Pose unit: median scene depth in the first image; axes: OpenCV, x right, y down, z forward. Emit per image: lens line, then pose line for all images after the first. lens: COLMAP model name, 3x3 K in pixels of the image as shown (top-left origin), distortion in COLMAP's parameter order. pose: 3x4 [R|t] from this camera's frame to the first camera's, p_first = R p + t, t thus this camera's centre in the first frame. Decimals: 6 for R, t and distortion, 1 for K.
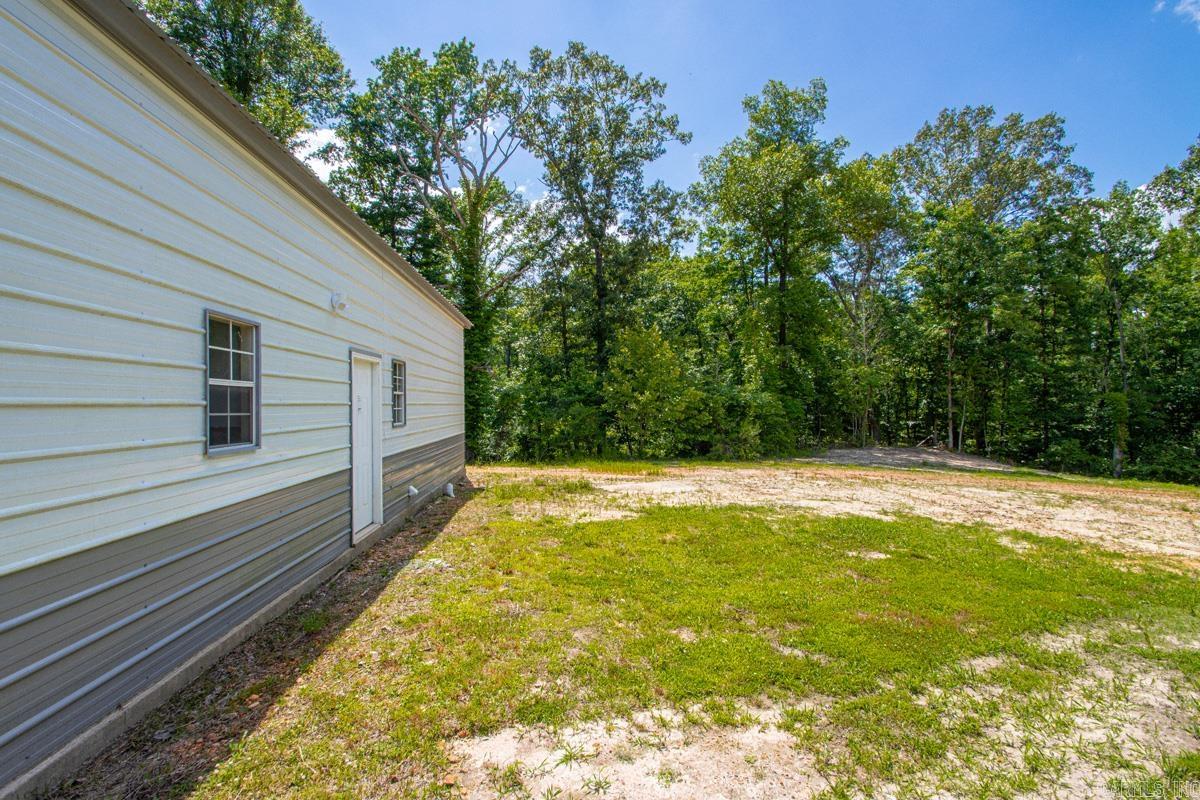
lens RADIAL K [[565.4, 0, 595.6], [0, 565.4, 404.3], [0, 0, 1]] dist [0.004533, -0.017391]
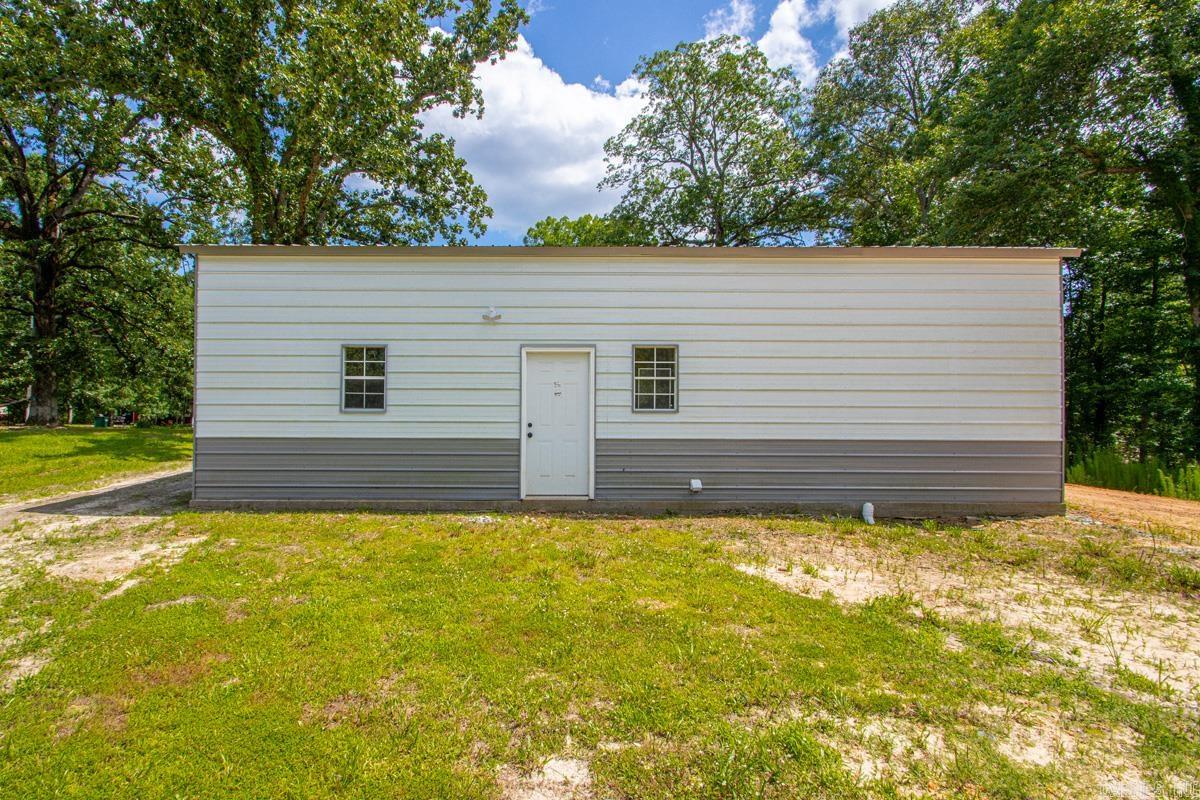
lens RADIAL K [[565.4, 0, 595.6], [0, 565.4, 404.3], [0, 0, 1]] dist [0.004533, -0.017391]
pose [[-0.072420, -0.021253, -0.997148, 0.065428], [-0.005974, 0.999764, -0.020875, 0.004728], [0.997356, 0.004446, -0.072530, 0.099487]]
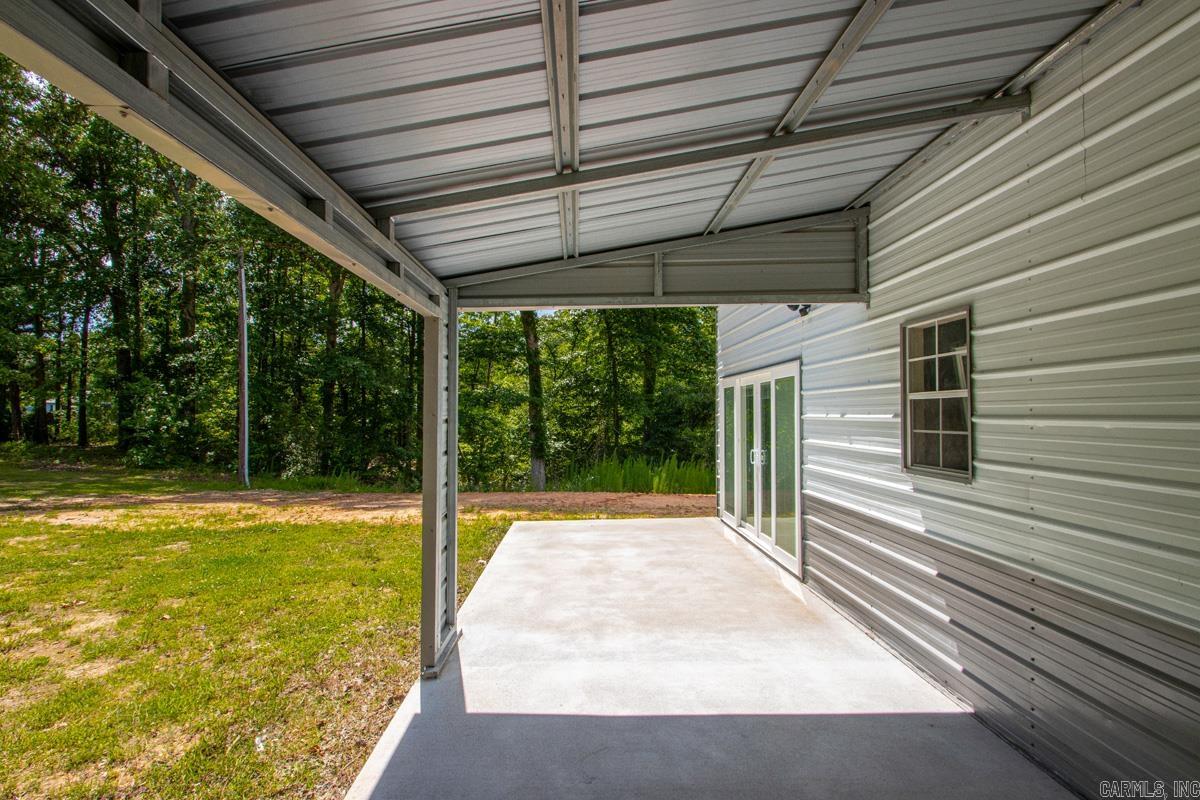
lens RADIAL K [[565.4, 0, 595.6], [0, 565.4, 404.3], [0, 0, 1]] dist [0.004533, -0.017391]
pose [[-0.999292, 0.001992, 0.037575, -0.008702], [0.001298, 0.999828, -0.018481, -0.000474], [-0.037606, -0.018420, -0.999123, 0.093957]]
